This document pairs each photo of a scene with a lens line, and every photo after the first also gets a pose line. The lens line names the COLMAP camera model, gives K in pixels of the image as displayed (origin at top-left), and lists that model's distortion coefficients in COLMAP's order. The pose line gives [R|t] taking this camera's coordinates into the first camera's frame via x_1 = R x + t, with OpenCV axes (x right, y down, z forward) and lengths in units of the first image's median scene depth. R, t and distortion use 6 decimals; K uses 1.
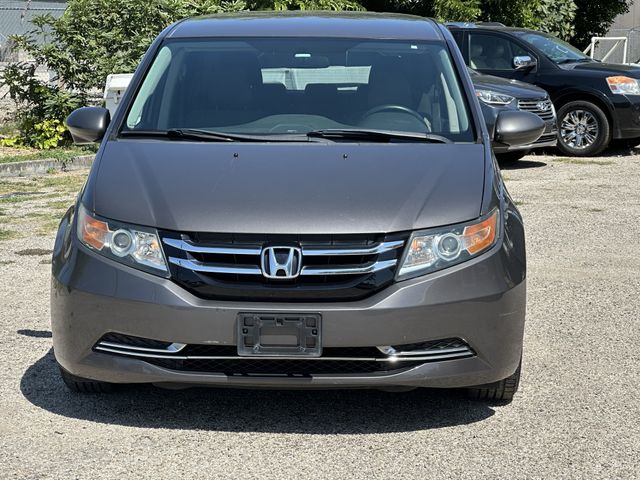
lens RADIAL K [[1522.0, 0, 320.8], [0, 1522.0, 239.3], [0, 0, 1]] dist [-0.041949, 0.000000]
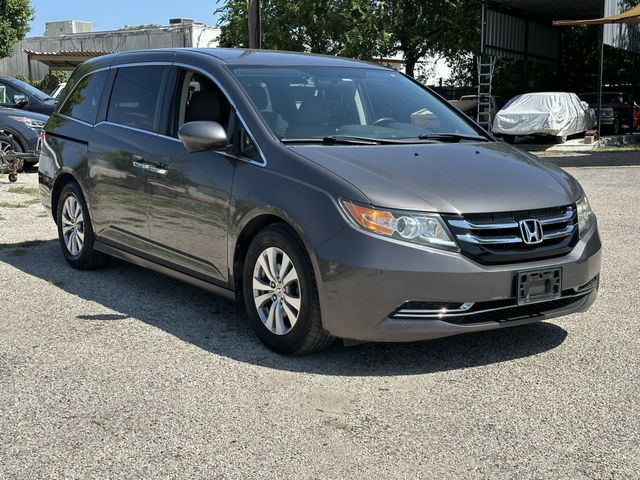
lens RADIAL K [[911.6, 0, 319.5], [0, 911.6, 238.7], [0, 0, 1]] dist [0.008090, 0.000000]
pose [[0.803035, -0.085084, 0.589827, -0.638701], [0.067714, 0.996373, 0.051537, -0.031856], [-0.592073, -0.001446, 0.805883, 0.463697]]
